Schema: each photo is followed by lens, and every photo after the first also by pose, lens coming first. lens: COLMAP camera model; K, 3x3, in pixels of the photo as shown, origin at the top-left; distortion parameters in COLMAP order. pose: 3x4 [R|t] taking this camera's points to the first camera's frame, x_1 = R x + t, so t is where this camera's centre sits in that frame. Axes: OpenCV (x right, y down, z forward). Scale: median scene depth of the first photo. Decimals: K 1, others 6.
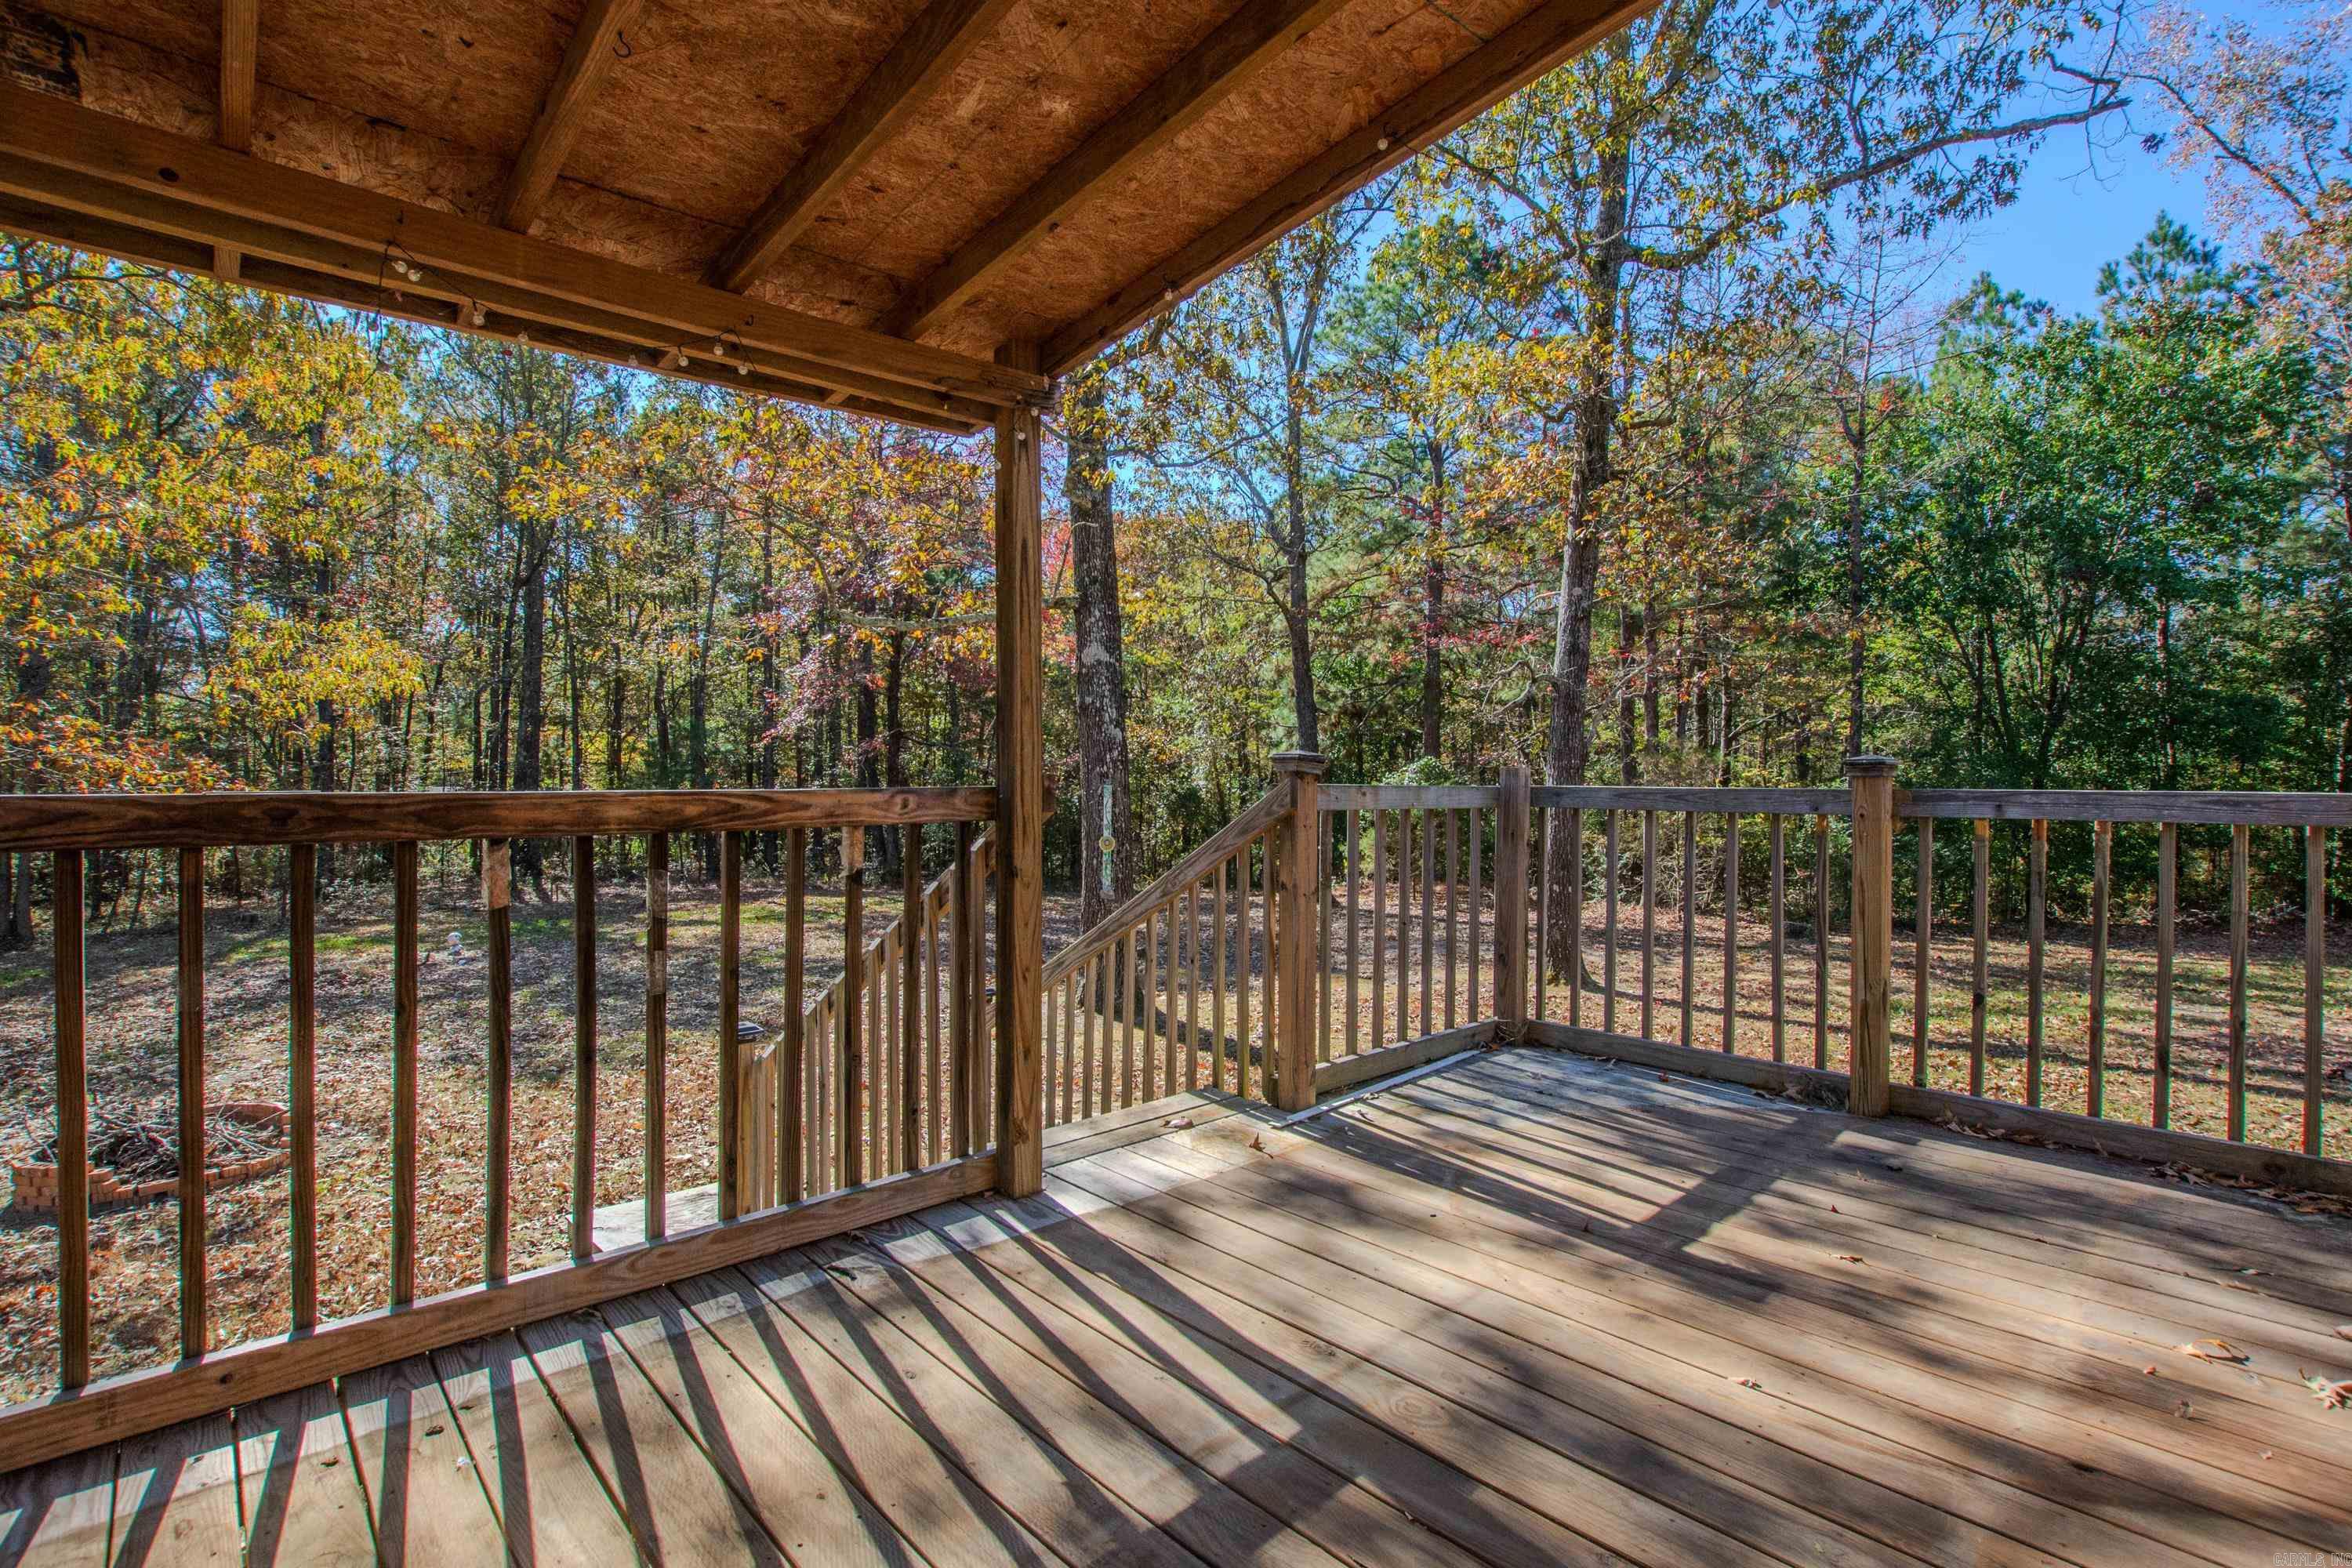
lens RADIAL K [[1114.7, 0, 1199.3], [0, 1114.7, 776.2], [0, 0, 1]] dist [-0.017931, 0.000999]
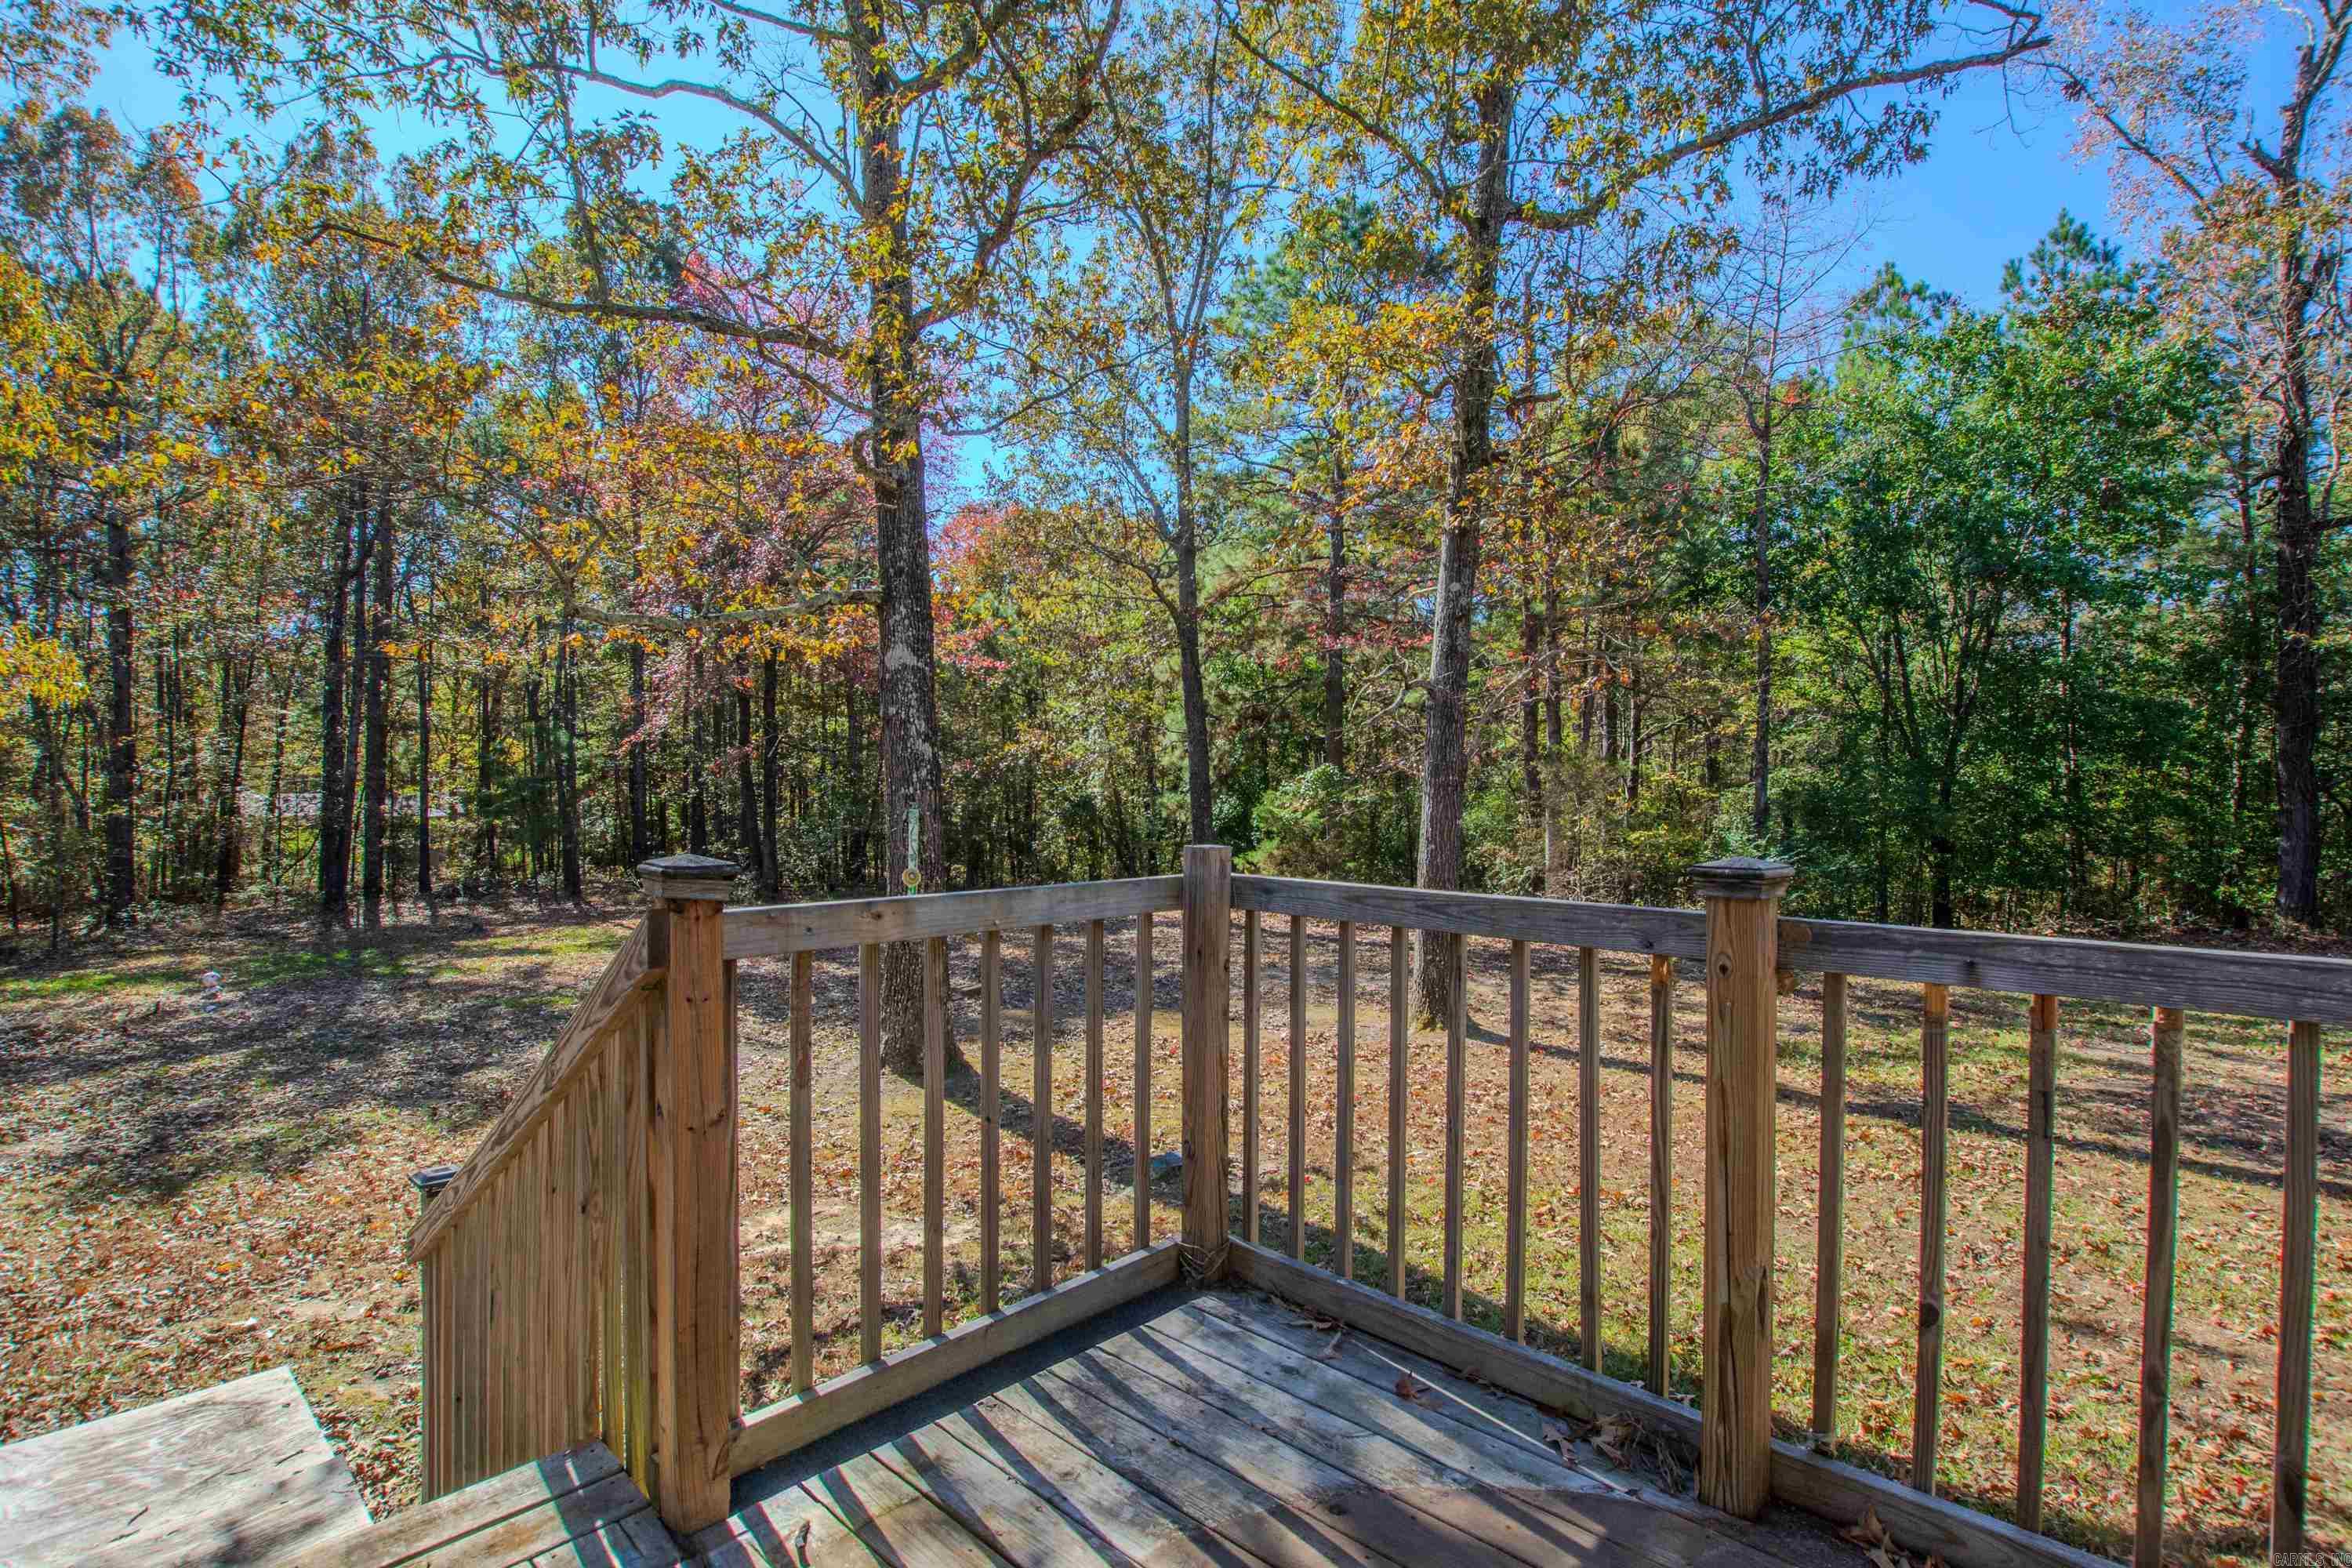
lens RADIAL K [[1114.7, 0, 1199.3], [0, 1114.7, 776.2], [0, 0, 1]] dist [-0.017931, 0.000999]
pose [[0.998088, -0.004404, 0.061649, 0.053770], [0.004380, 0.999990, 0.000531, -0.010659], [-0.061651, -0.000260, 0.998098, 0.082057]]
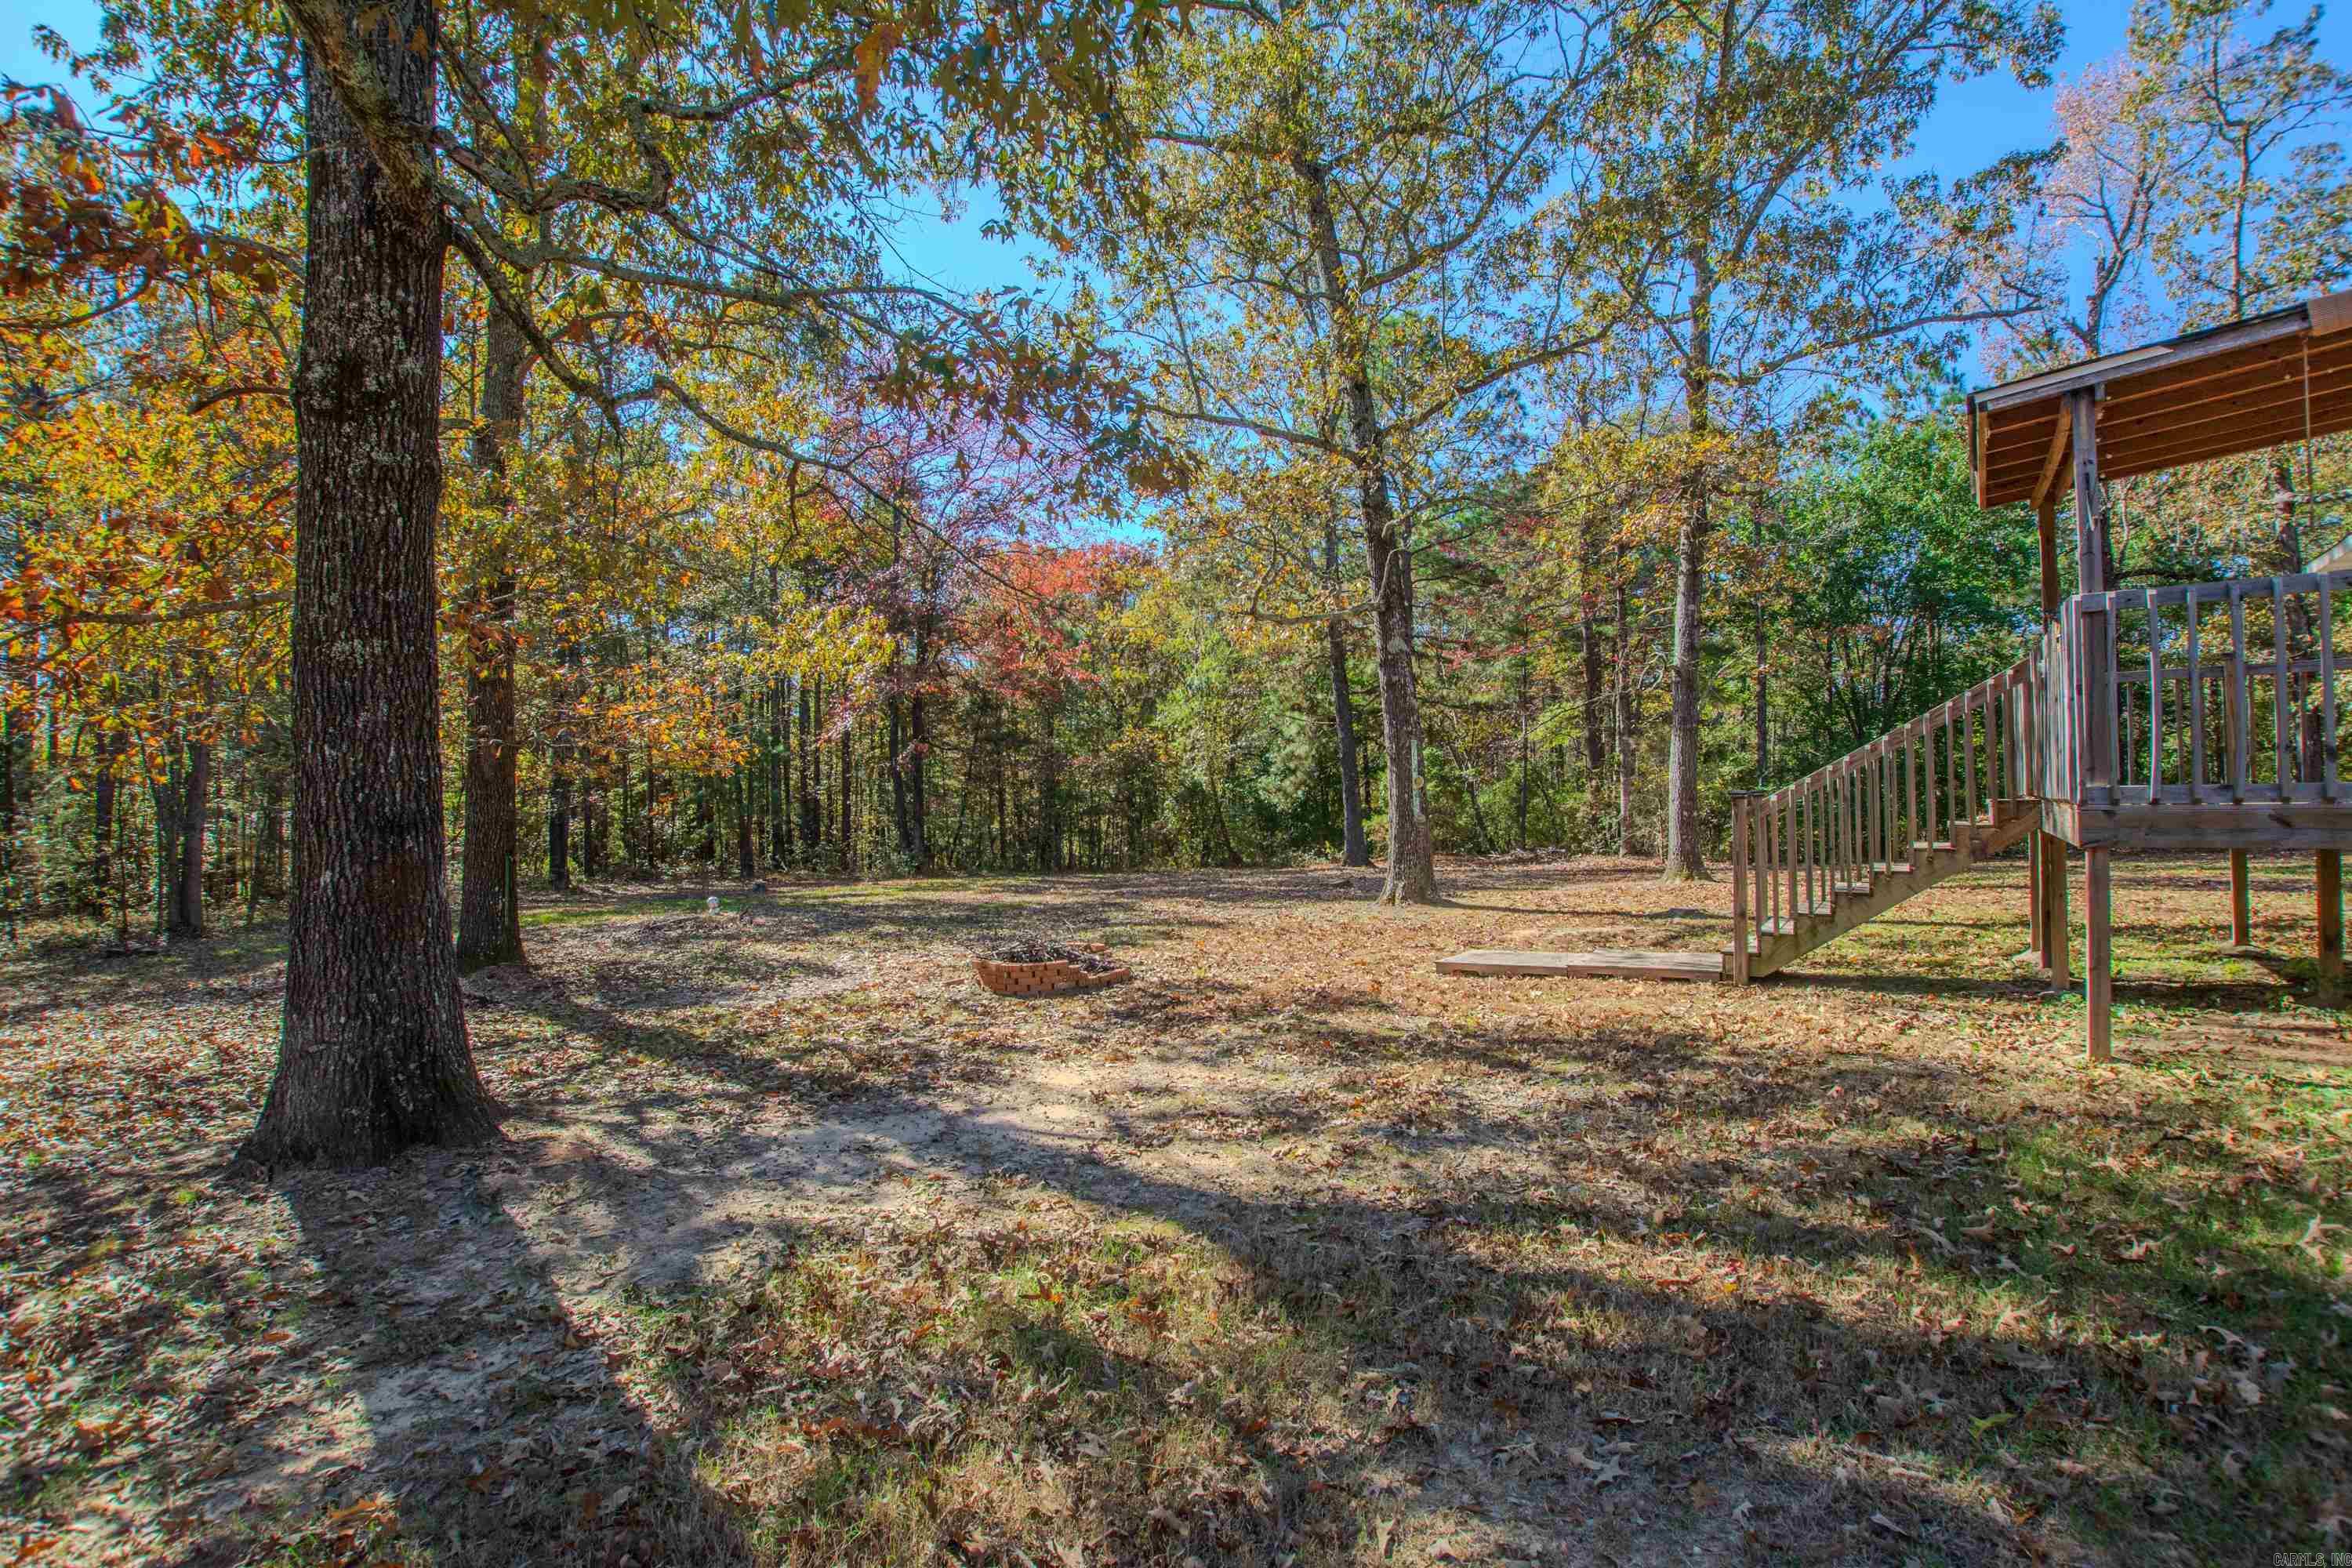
lens RADIAL K [[1066.1, 0, 1176.0], [0, 1066.1, 784.0], [0, 0, 1]] dist [-0.035972, 0.005598]
pose [[0.984709, -0.014221, 0.173623, -0.375414], [0.017026, 0.999747, -0.014677, 0.048043], [-0.173371, 0.017409, 0.984703, -0.148941]]
